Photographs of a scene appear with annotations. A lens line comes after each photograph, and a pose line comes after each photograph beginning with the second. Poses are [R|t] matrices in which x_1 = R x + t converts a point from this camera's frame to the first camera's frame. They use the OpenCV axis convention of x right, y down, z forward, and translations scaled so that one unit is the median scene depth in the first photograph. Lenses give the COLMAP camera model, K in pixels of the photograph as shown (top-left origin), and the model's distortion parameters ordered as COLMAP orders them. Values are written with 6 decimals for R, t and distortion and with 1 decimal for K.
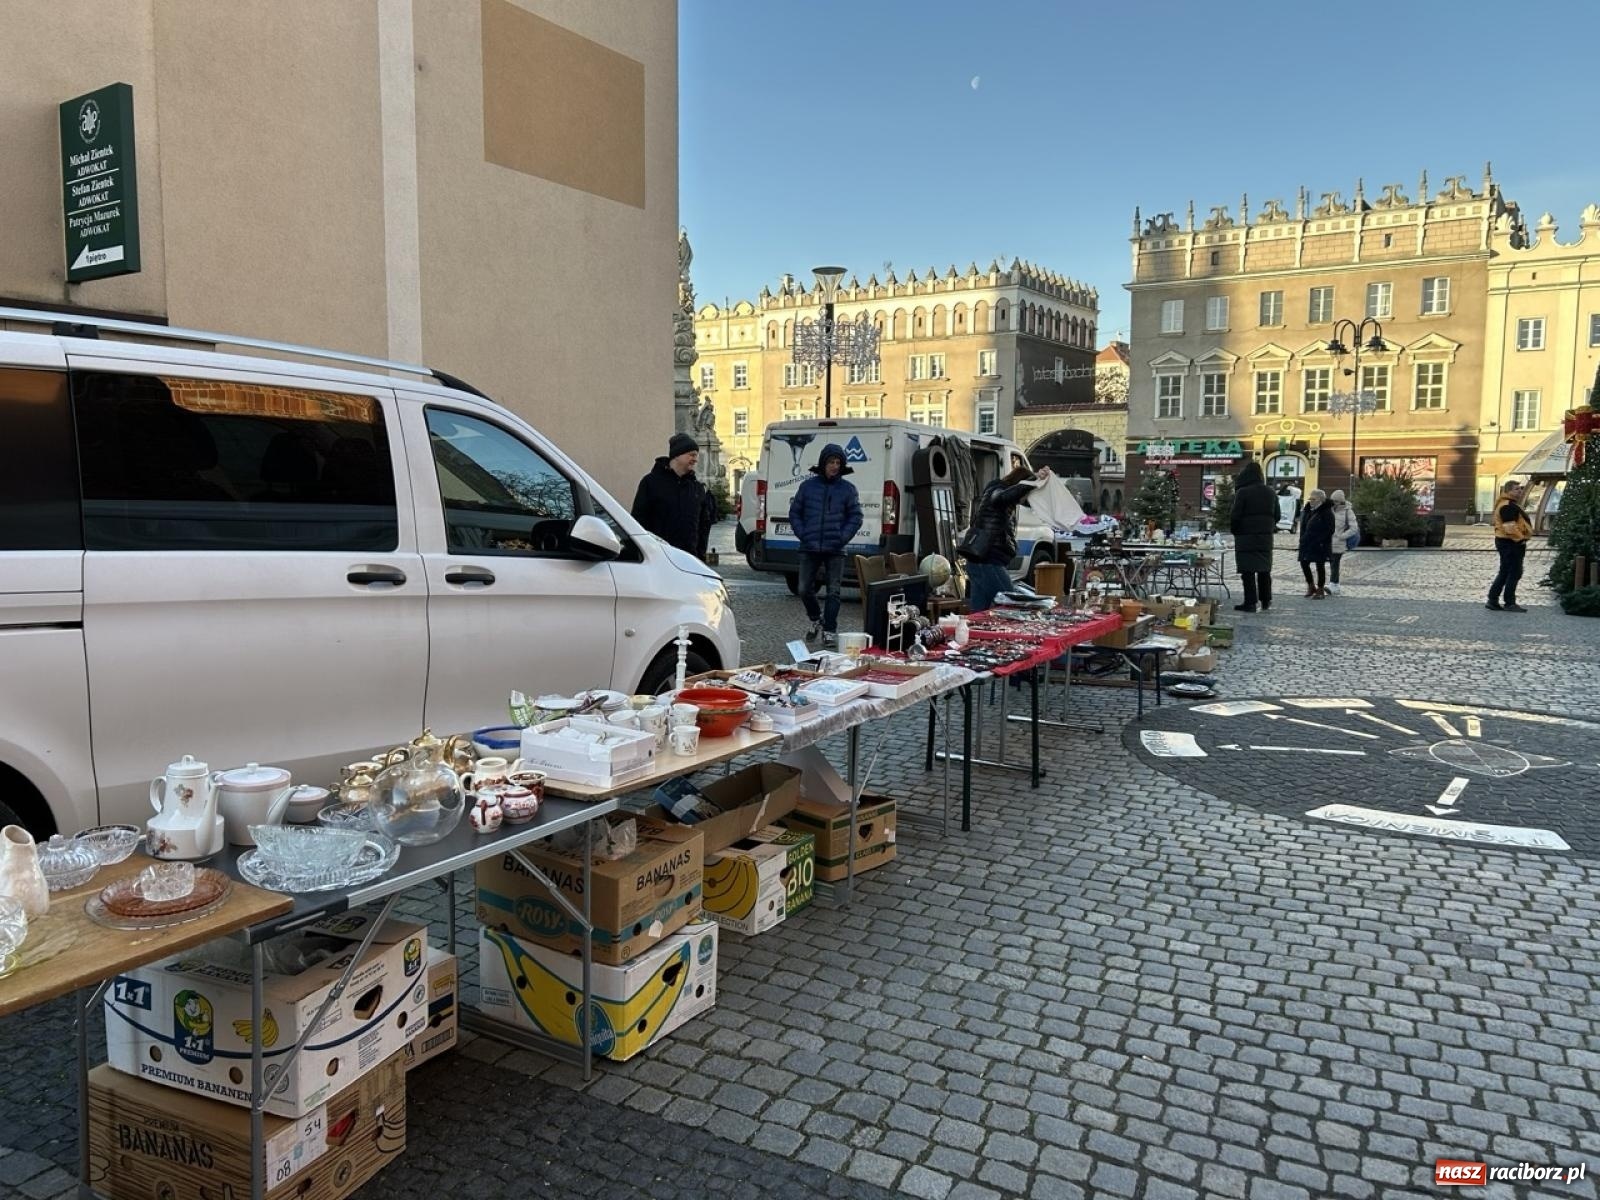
lens RADIAL K [[1212.1, 0, 787.3], [0, 1212.1, 601.8], [0, 0, 1]] dist [0.058064, -0.057294]
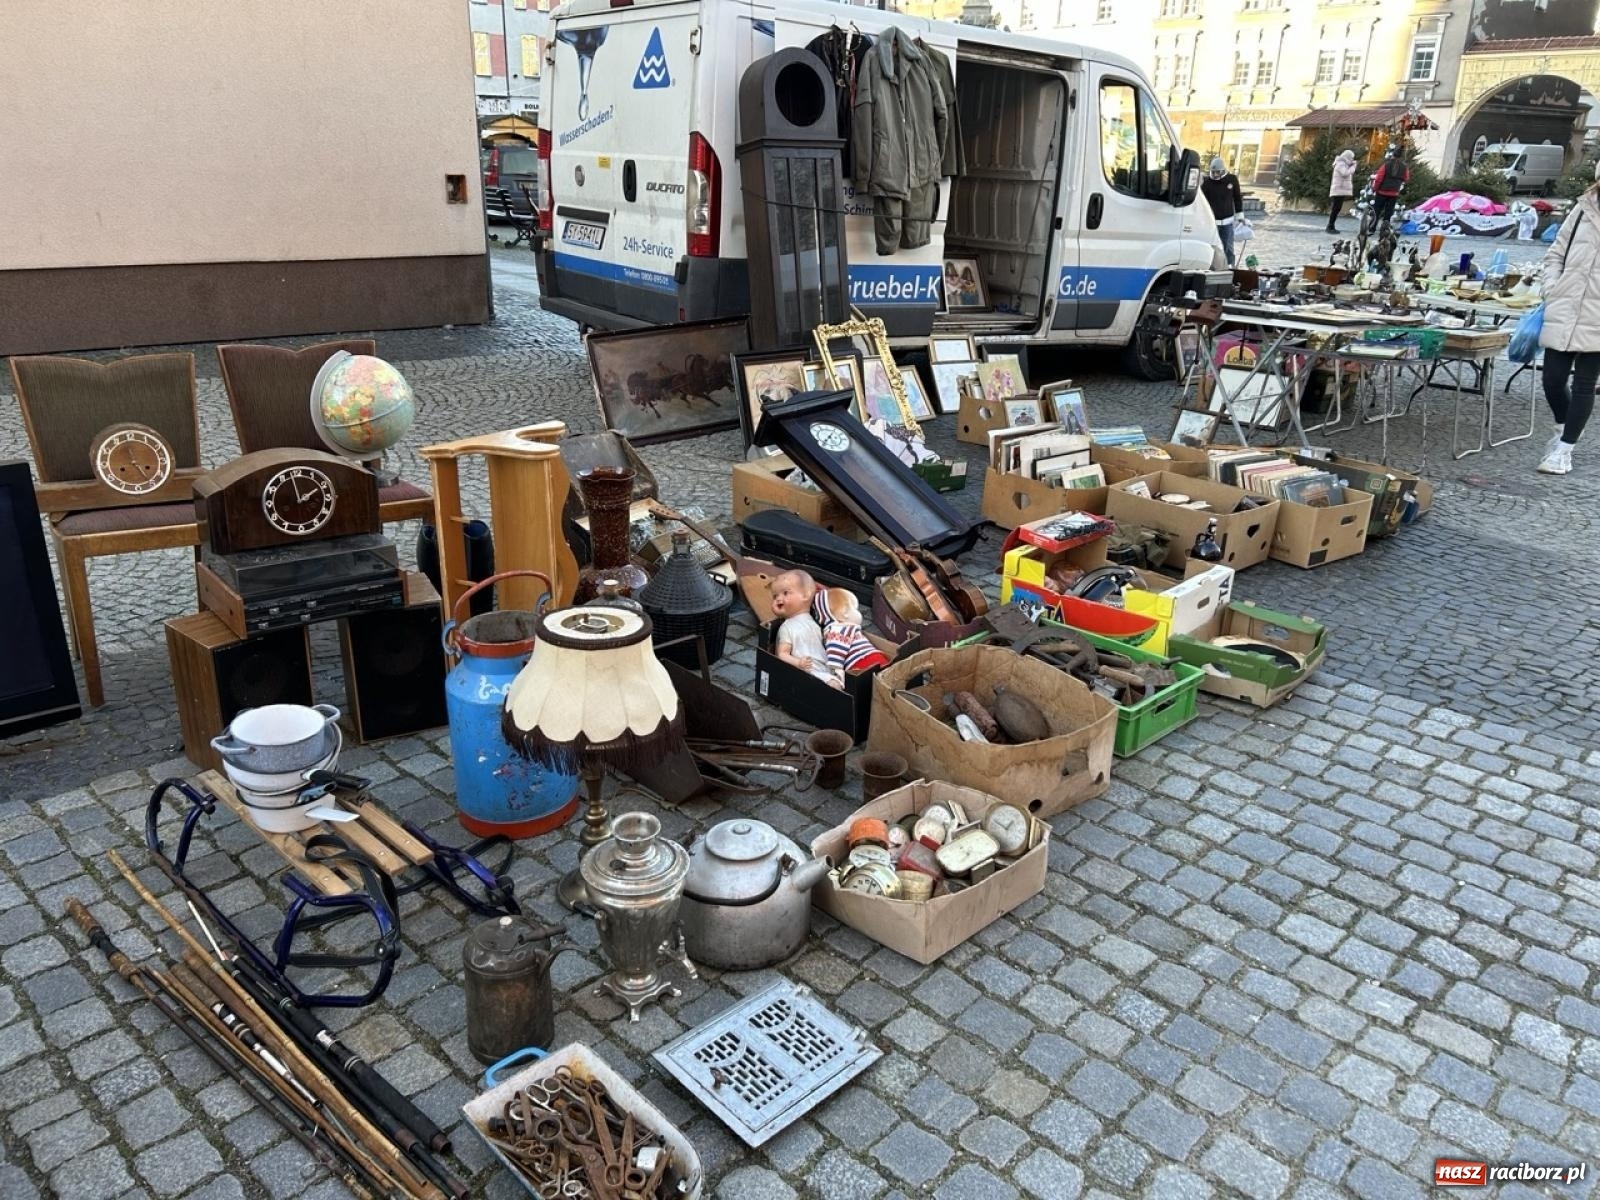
lens RADIAL K [[1212.1, 0, 809.5], [0, 1212.1, 595.0], [0, 0, 1]] dist [0.058064, -0.057294]
pose [[0.954168, 0.119496, -0.274378, 0.055856], [-0.046220, 0.964665, 0.259393, -0.011177], [0.295679, -0.234823, 0.925976, 0.114639]]
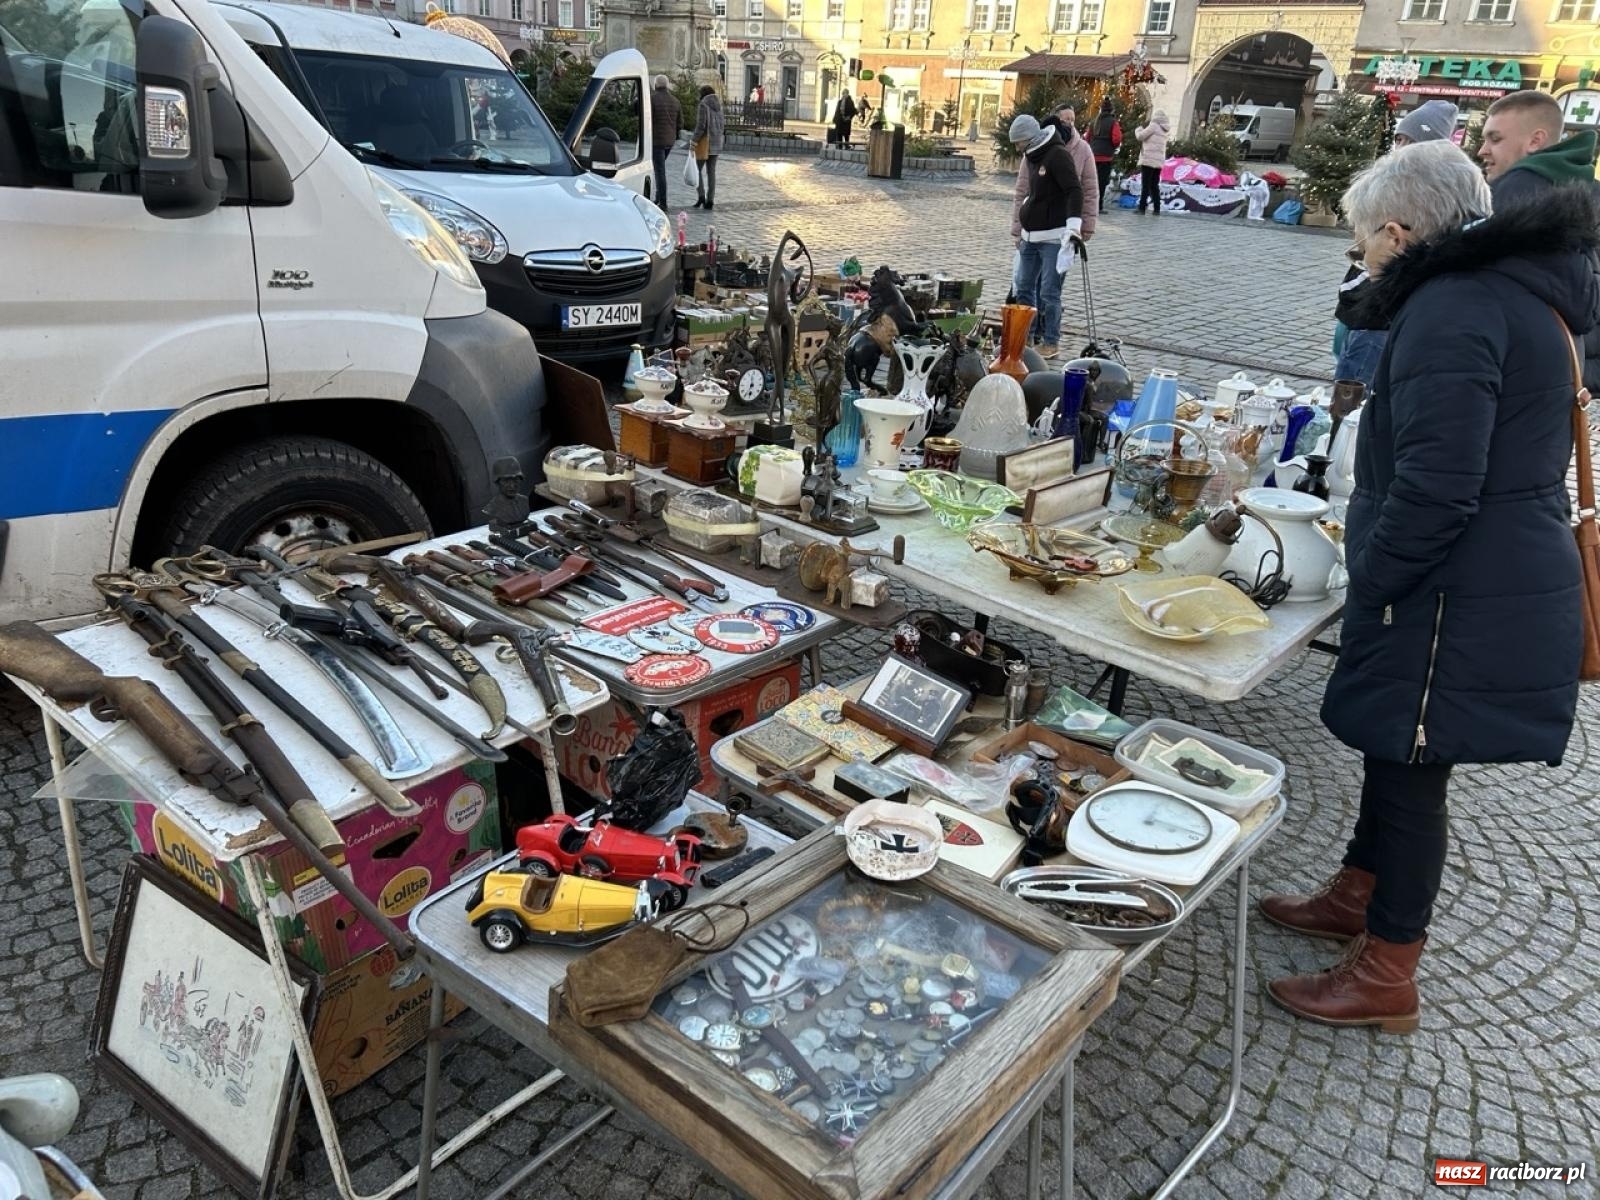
lens RADIAL K [[1212.1, 0, 805.5], [0, 1212.1, 605.0], [0, 0, 1]] dist [0.058064, -0.057294]
pose [[0.989266, 0.104968, -0.101656, 0.076189], [-0.070415, 0.952028, 0.297800, -0.019611], [0.128039, -0.287445, 0.949200, 0.209219]]
